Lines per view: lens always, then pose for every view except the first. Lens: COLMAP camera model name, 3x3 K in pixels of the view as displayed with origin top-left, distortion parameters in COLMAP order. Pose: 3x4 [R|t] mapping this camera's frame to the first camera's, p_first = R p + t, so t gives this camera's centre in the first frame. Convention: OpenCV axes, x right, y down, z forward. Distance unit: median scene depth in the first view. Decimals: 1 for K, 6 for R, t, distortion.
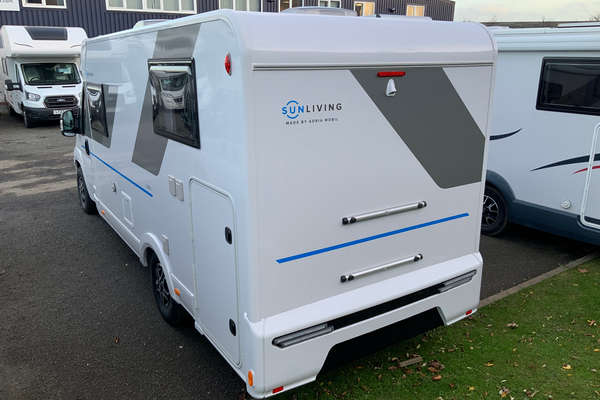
lens RADIAL K [[496.9, 0, 300.0], [0, 496.9, 200.0], [0, 0, 1]] dist [0.032926, -0.009798]
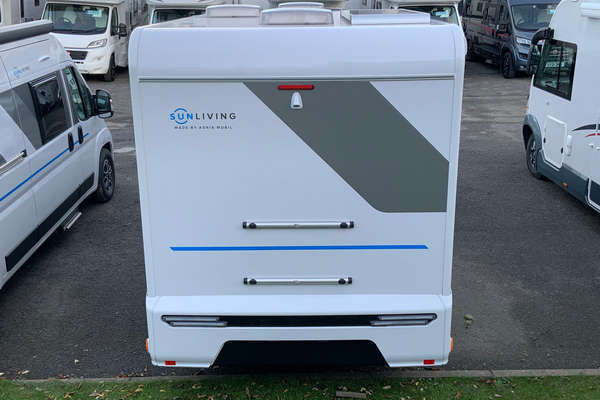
lens RADIAL K [[714.8, 0, 300.0], [0, 714.8, 200.0], [0, 0, 1]] dist [0.015865, 0.006712]
pose [[0.835906, 0.167880, -0.522568, 0.951170], [-0.144796, 0.985797, 0.085079, -0.151207], [0.529429, 0.004547, 0.848342, -0.193725]]
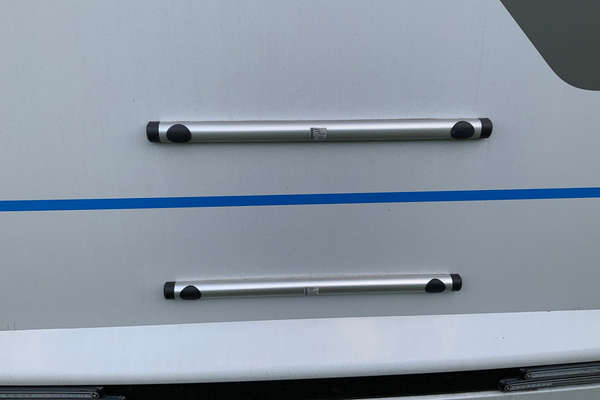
lens RADIAL K [[496.9, 0, 300.0], [0, 496.9, 200.0], [0, 0, 1]] dist [0.032926, -0.009798]
pose [[0.874838, 0.226200, -0.428359, 0.324373], [-0.145098, 0.966042, 0.213796, 0.001730], [0.462173, -0.124883, 0.877952, 0.753803]]
